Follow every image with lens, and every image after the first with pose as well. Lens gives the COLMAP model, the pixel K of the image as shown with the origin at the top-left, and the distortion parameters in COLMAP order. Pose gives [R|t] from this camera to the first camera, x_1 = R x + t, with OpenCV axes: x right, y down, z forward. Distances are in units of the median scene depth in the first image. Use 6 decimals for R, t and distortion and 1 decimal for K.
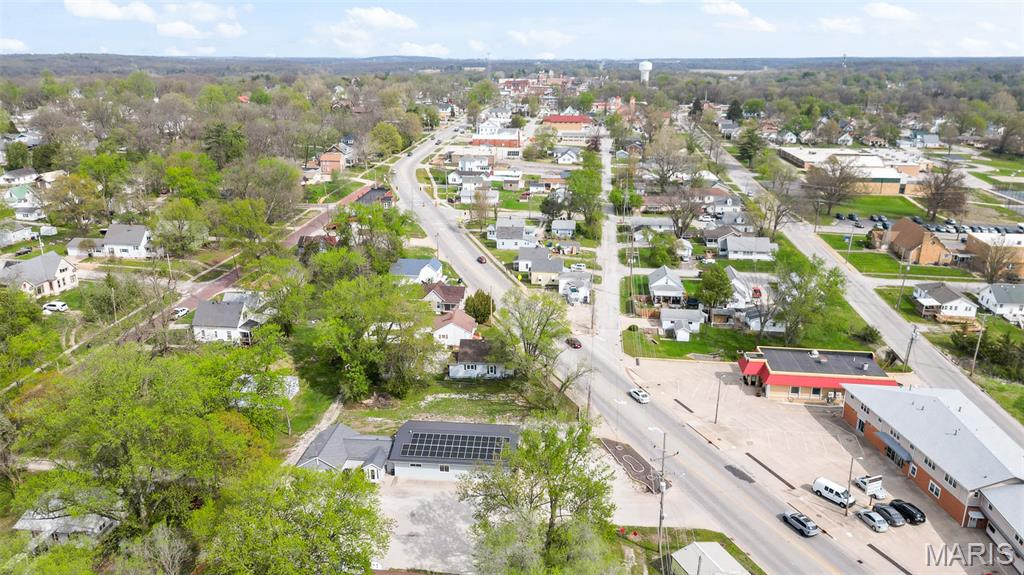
lens RADIAL K [[720.3, 0, 510.1], [0, 720.3, 306.8], [0, 0, 1]] dist [0.077746, -0.078294]
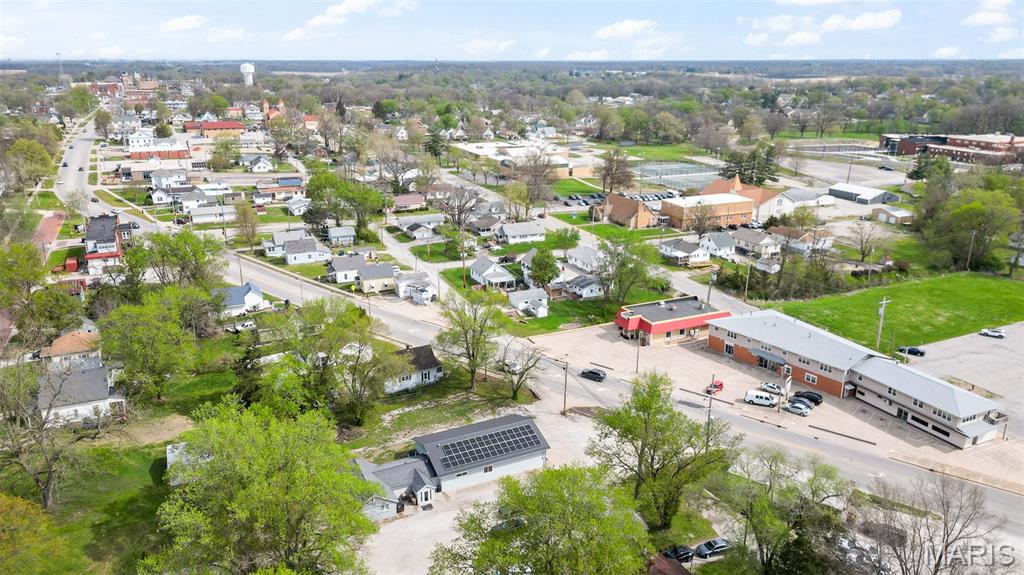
lens RADIAL K [[720.3, 0, 510.1], [0, 720.3, 306.8], [0, 0, 1]] dist [0.077746, -0.078294]
pose [[0.846429, -0.174034, 0.503259, -0.332028], [0.175206, 0.983483, 0.045423, -0.025382], [-0.502852, 0.049727, 0.862941, 0.061363]]
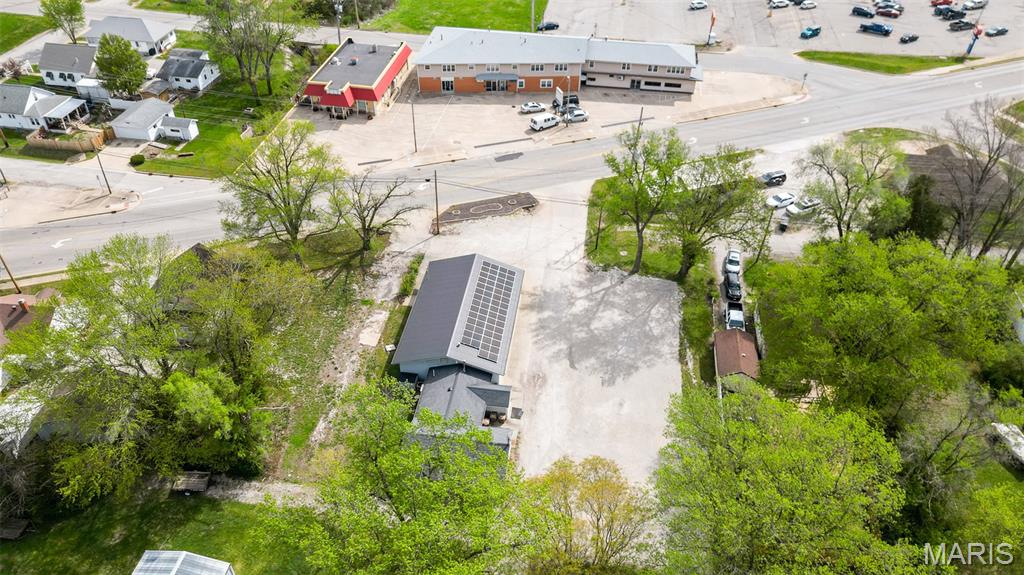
lens RADIAL K [[720.3, 0, 510.1], [0, 720.3, 306.8], [0, 0, 1]] dist [0.077746, -0.078294]
pose [[0.037127, -0.653992, 0.755590, -0.413935], [0.324927, 0.722926, 0.609754, -0.170873], [-0.945010, 0.222873, 0.239340, 0.498553]]
